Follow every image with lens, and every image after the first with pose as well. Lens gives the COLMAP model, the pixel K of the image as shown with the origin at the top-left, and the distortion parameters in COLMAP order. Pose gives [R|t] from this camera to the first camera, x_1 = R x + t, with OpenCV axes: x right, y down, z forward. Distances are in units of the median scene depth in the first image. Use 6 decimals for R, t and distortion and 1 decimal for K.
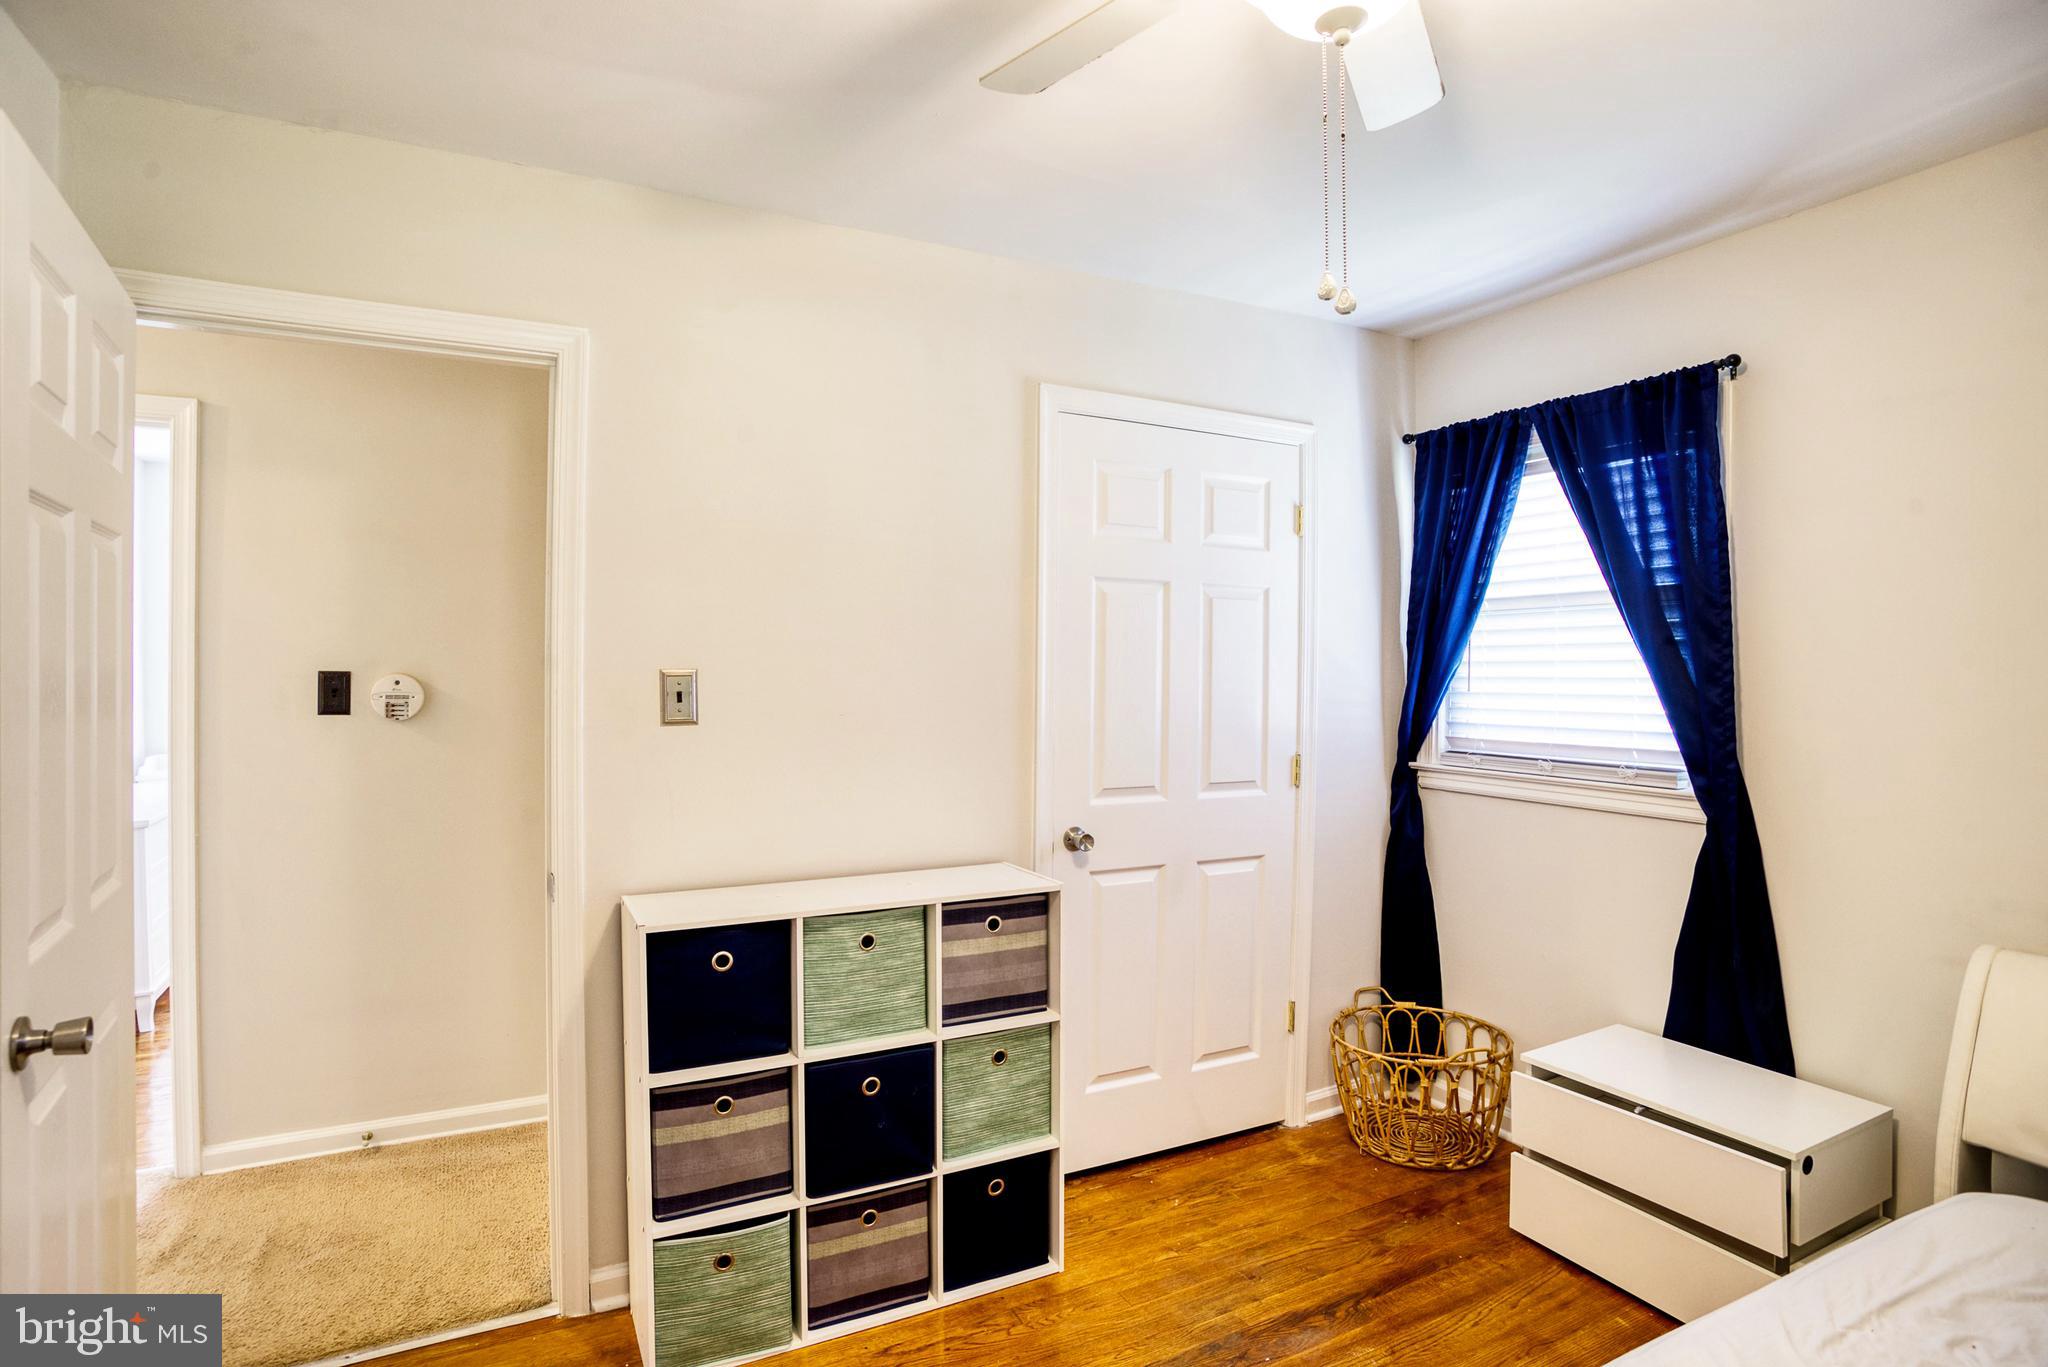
lens RADIAL K [[1018.2, 0, 1024.0], [0, 1018.2, 683.5], [0, 0, 1]] dist [0.001150, 0.000787]
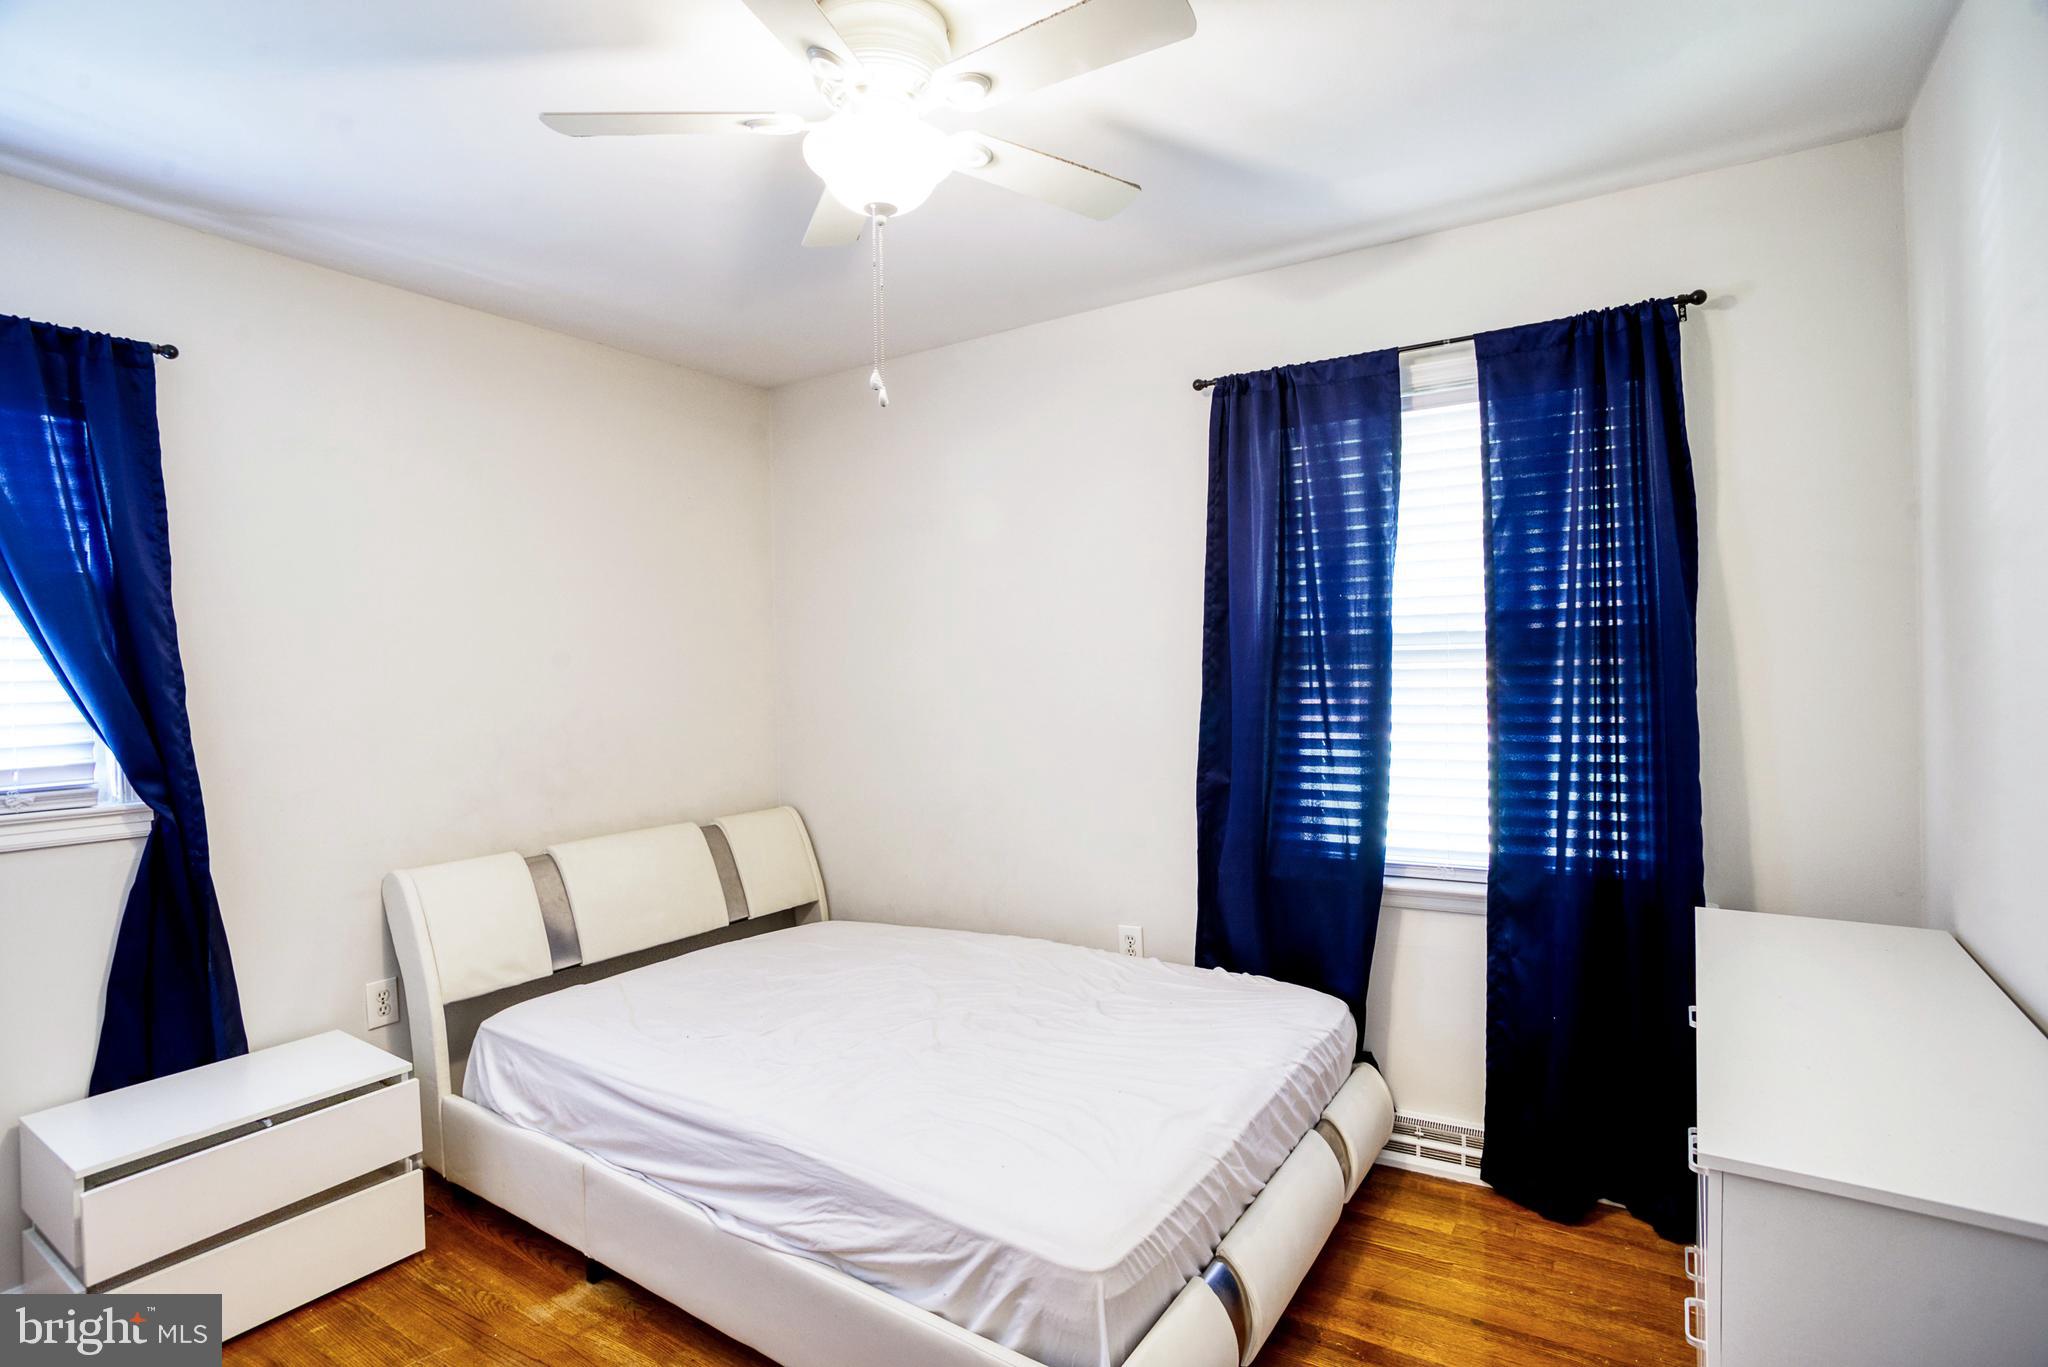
lens RADIAL K [[1018.2, 0, 1024.0], [0, 1018.2, 683.5], [0, 0, 1]] dist [0.001150, 0.000787]
pose [[-0.488106, -0.014959, 0.872656, -0.543499], [0.011150, 0.999665, 0.023373, -0.015224], [-0.872713, 0.021139, -0.487776, 0.763247]]
